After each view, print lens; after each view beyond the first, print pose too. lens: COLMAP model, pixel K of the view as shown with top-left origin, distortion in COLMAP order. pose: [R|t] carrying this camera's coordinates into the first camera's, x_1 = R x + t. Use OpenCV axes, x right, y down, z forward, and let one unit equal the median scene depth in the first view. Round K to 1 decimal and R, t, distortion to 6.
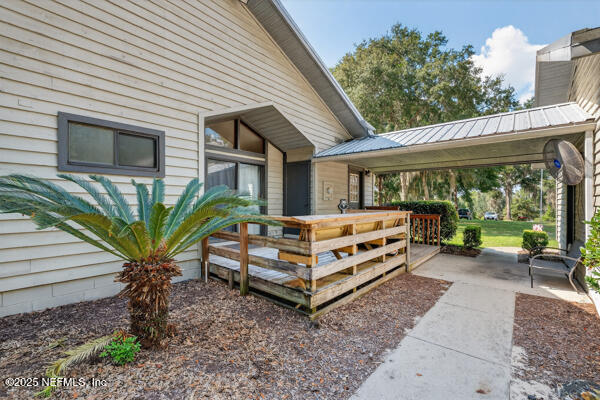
lens RADIAL K [[263.3, 0, 300.1], [0, 263.3, 197.5], [0, 0, 1]] dist [-0.002207, -0.000063]
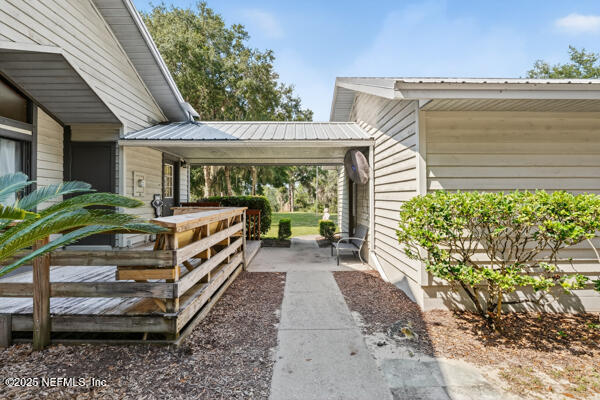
lens RADIAL K [[295.0, 0, 300.0], [0, 295.0, 190.5], [0, 0, 1]] dist [-0.000038, 0.000405]
pose [[0.755631, 0.008518, 0.654942, -0.126240], [-0.005569, 0.999963, -0.006581, -0.003147], [-0.654974, 0.001325, 0.755650, 0.037823]]
